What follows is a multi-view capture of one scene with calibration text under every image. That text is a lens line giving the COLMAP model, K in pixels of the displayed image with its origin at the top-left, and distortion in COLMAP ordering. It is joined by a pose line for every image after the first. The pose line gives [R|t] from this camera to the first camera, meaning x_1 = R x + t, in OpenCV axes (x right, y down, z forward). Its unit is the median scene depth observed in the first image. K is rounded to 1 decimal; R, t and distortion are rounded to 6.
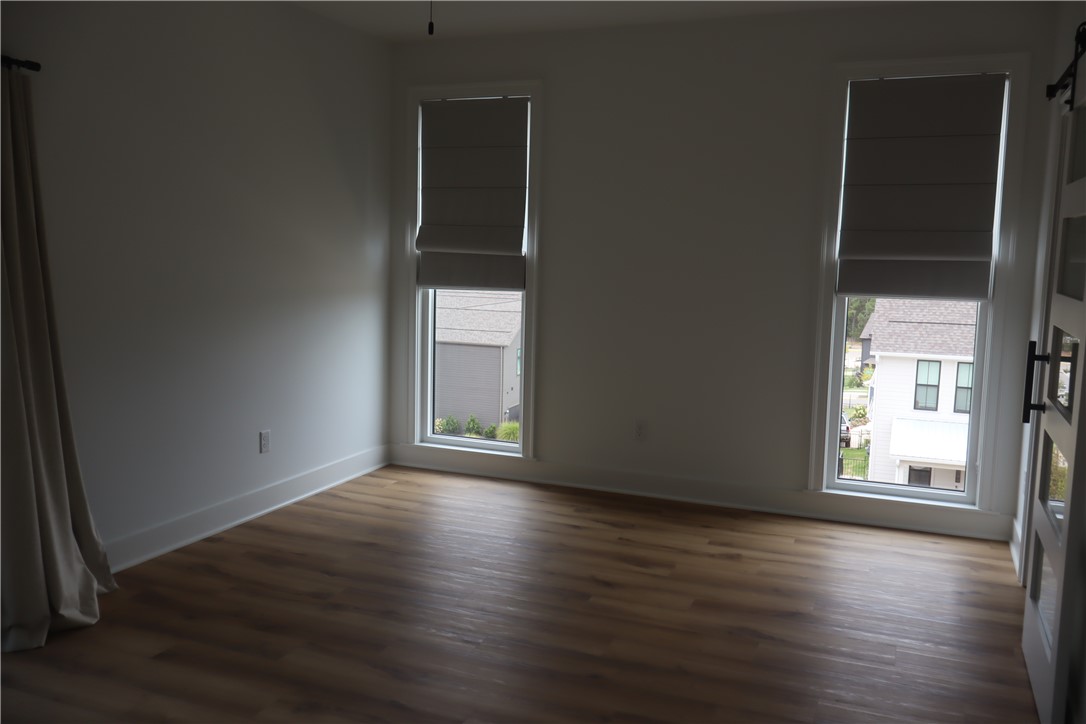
lens RADIAL K [[867.7, 0, 544.4], [0, 867.7, 376.6], [0, 0, 1]] dist [-0.005028, -0.002300]
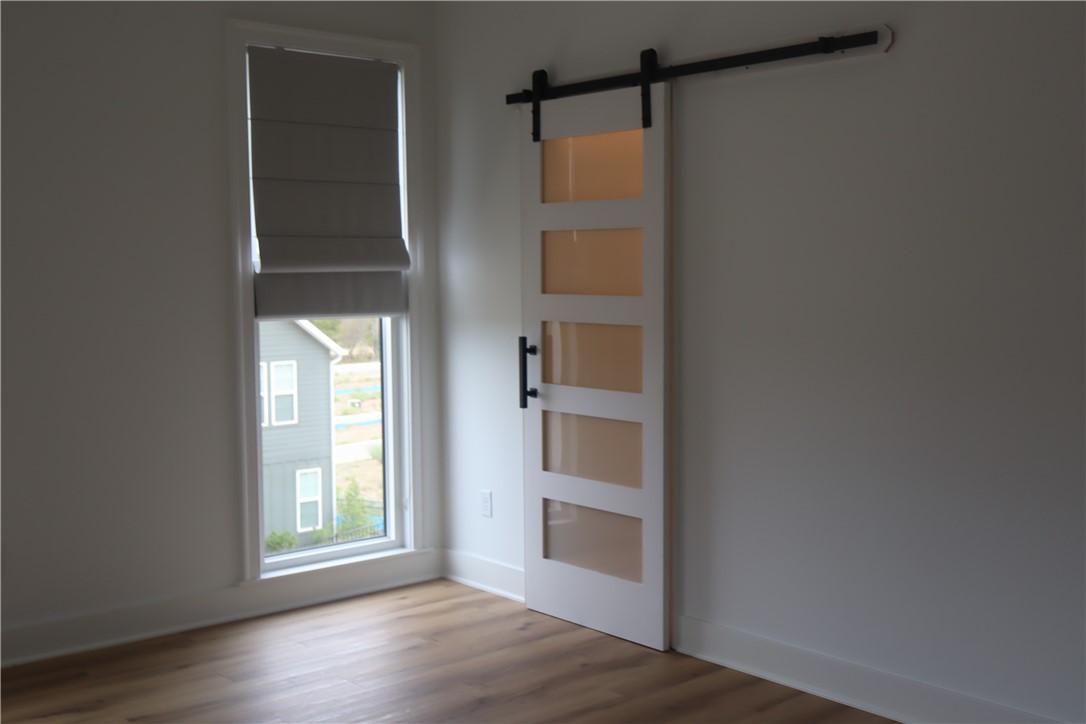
lens RADIAL K [[1276.3, 0, 543.0], [0, 1276.3, 362.0], [0, 0, 1]] dist [-0.009501, 0.016479]
pose [[0.445198, -0.091306, 0.890765, -0.576315], [0.136661, 0.990062, 0.033182, -0.060953], [-0.884942, 0.106960, 0.453252, 0.275612]]
